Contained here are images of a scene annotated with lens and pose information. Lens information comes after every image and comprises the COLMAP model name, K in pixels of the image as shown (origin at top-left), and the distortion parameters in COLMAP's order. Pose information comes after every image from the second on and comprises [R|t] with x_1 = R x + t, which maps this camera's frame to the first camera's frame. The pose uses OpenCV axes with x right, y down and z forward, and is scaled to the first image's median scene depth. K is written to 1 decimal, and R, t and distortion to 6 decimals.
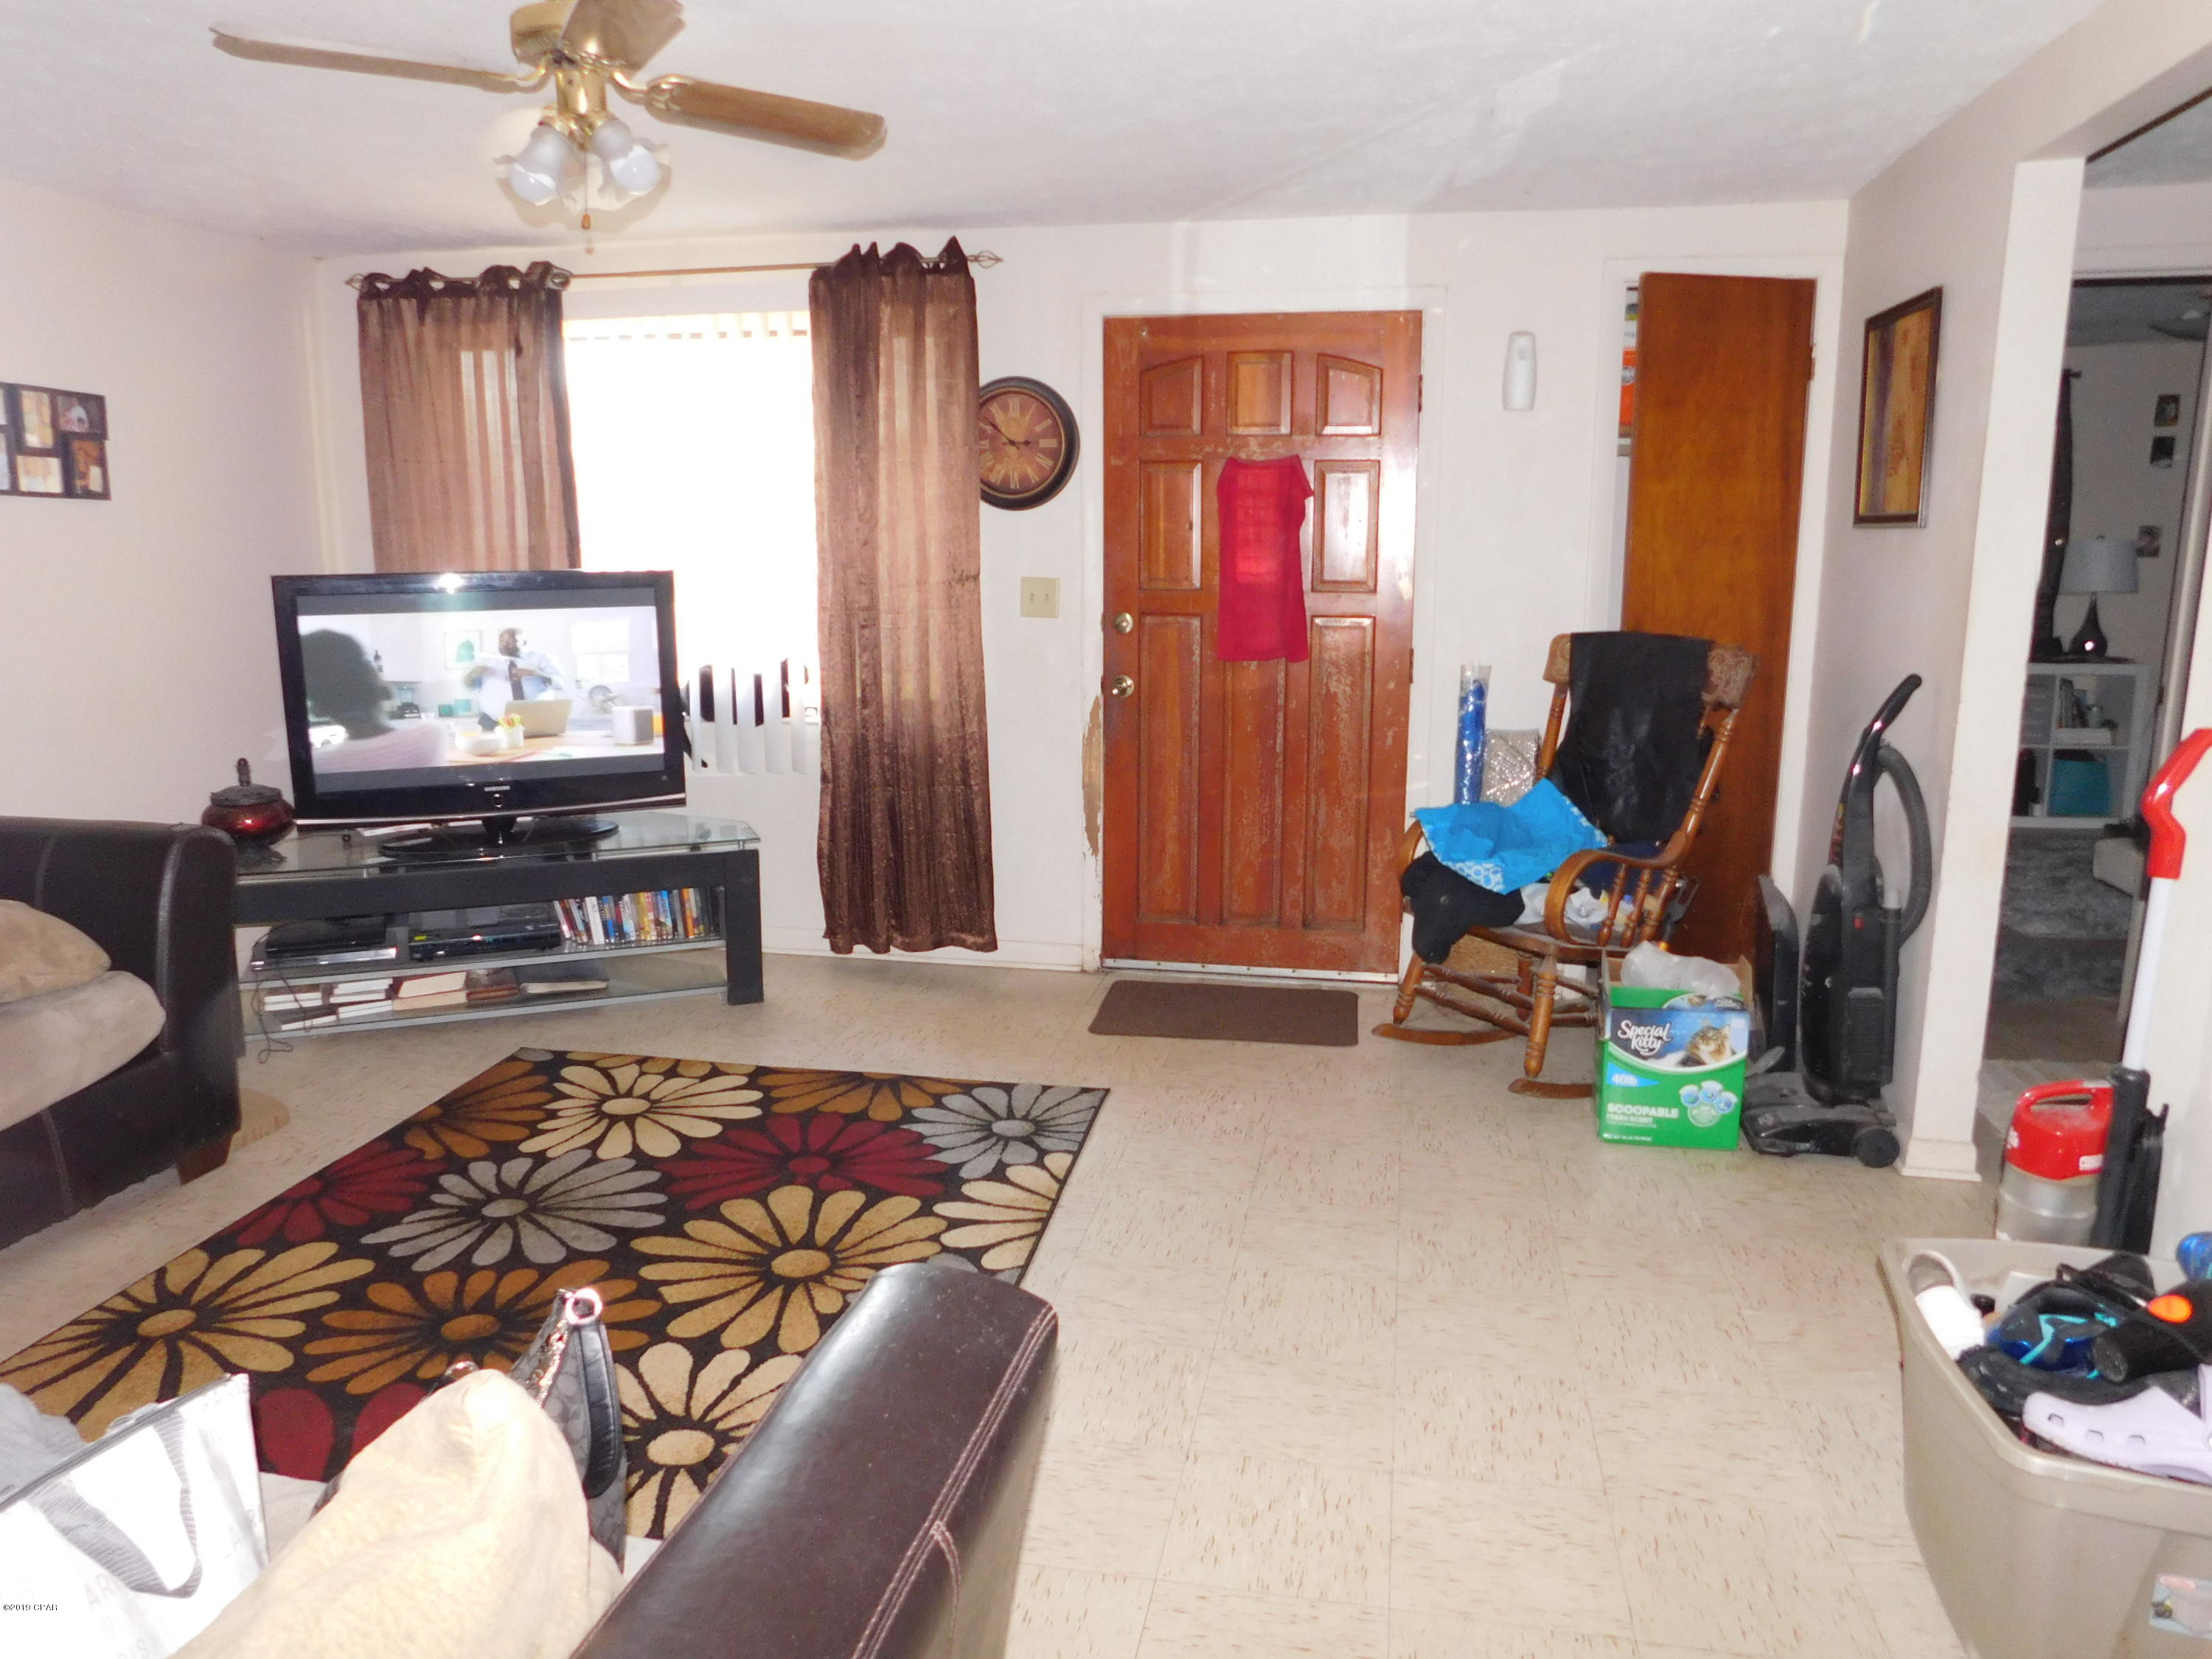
lens RADIAL K [[1516.4, 0, 1110.1], [0, 1516.4, 831.0], [0, 0, 1]] dist [-0.062932, 0.042849]
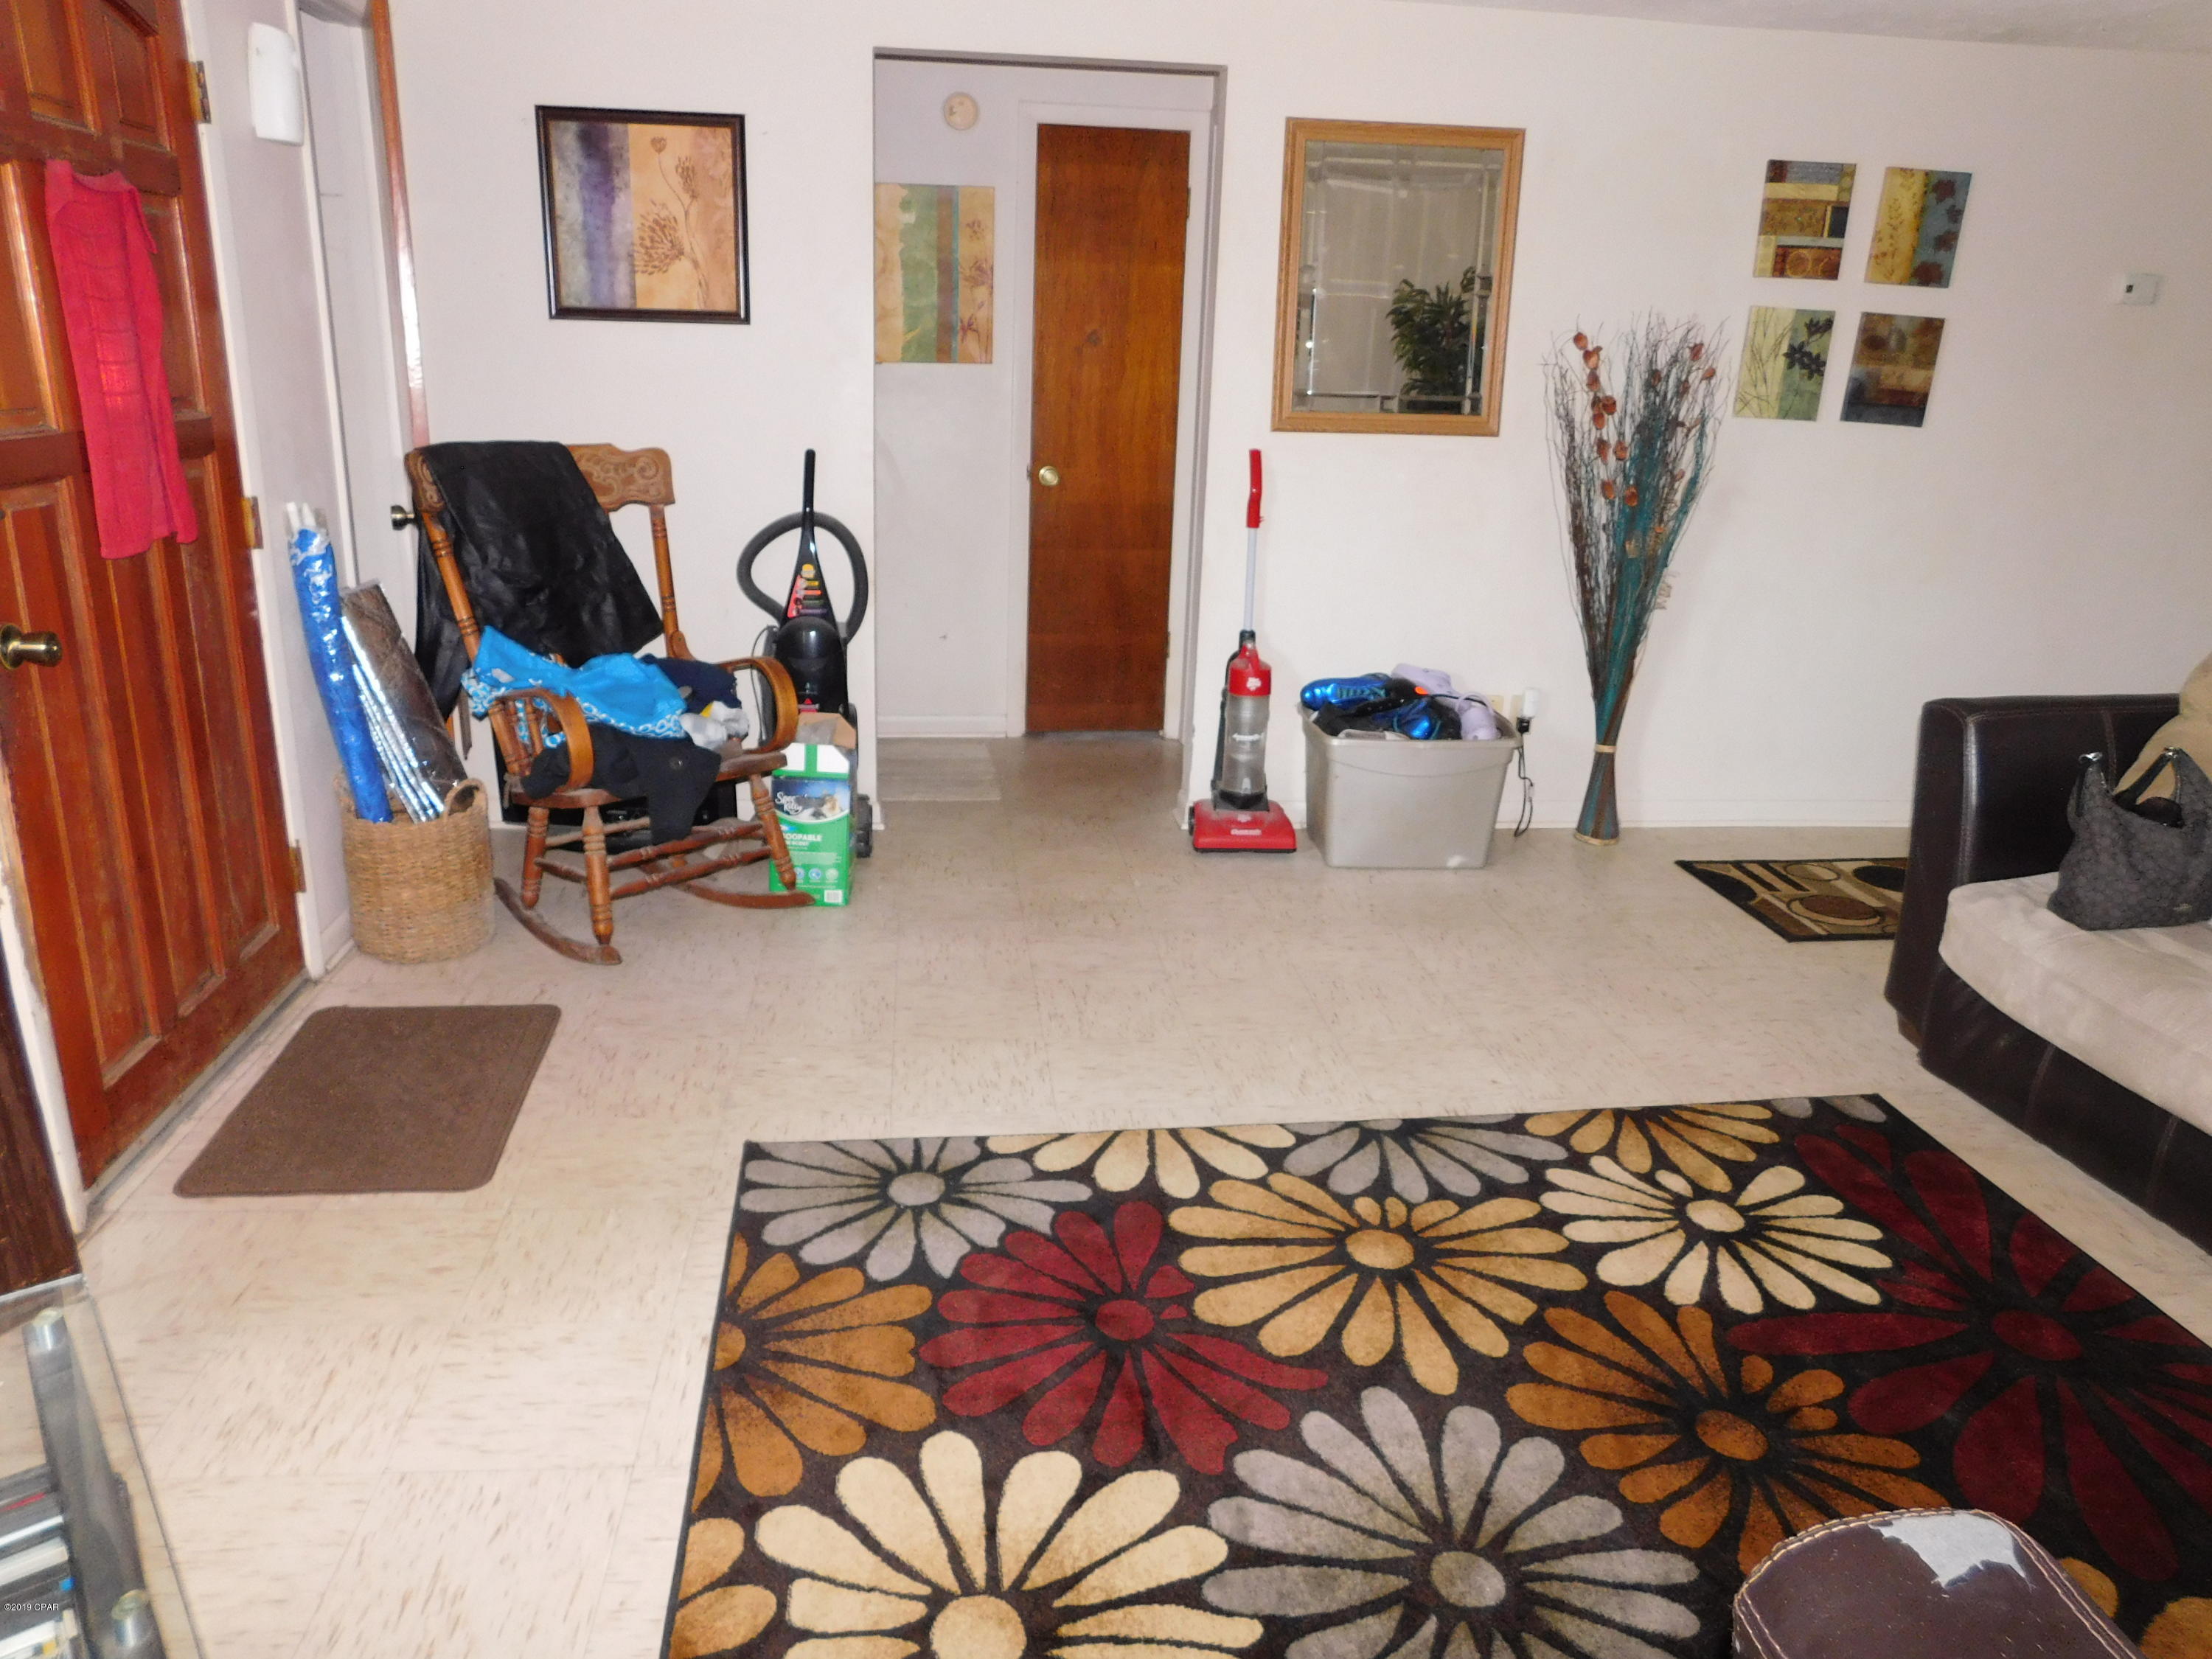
lens RADIAL K [[1516.4, 0, 1105.8], [0, 1516.4, 832.5], [0, 0, 1]] dist [-0.062932, 0.042849]
pose [[-0.302863, -0.303201, 0.903517, -0.784480], [0.145135, 0.922311, 0.358158, -0.232677], [-0.941918, 0.239605, -0.235329, 1.187177]]
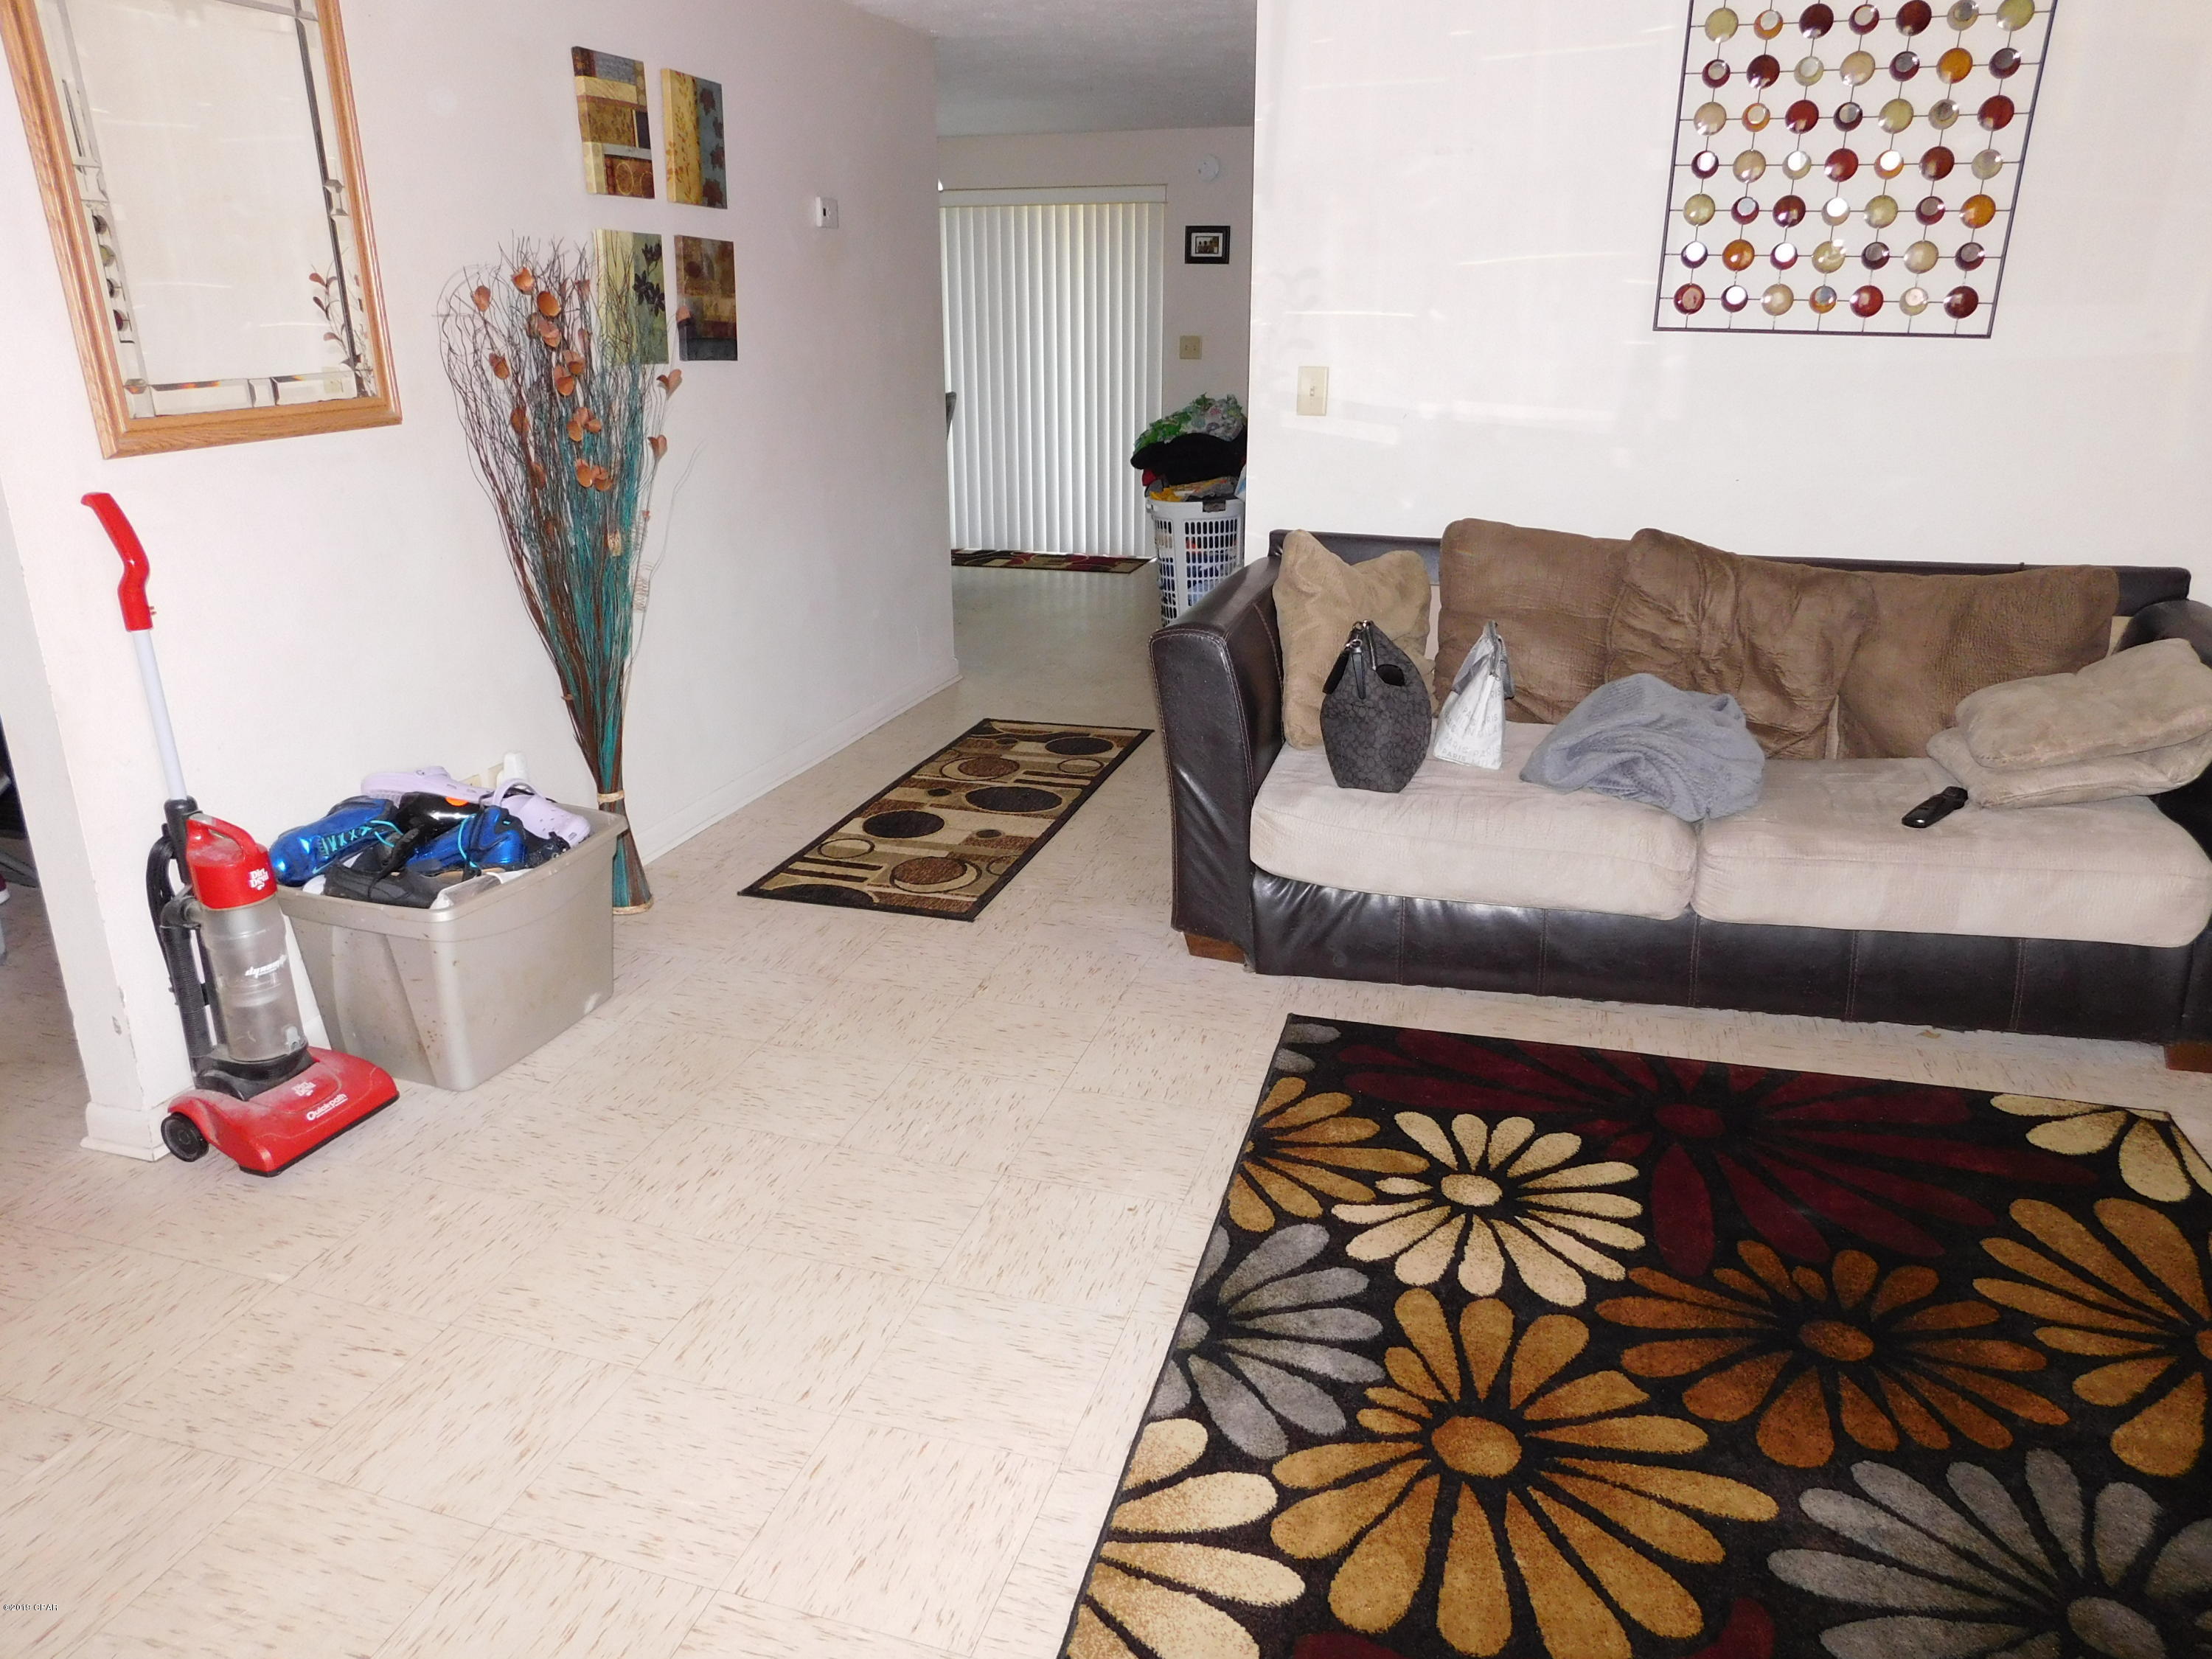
lens RADIAL K [[1516.4, 0, 1114.1], [0, 1516.4, 822.6], [0, 0, 1]] dist [-0.062932, 0.042849]
pose [[-0.995121, -0.032560, 0.093131, -0.090709], [0.017752, 0.869473, 0.493661, -0.261007], [-0.097049, 0.492906, -0.864653, 1.339799]]
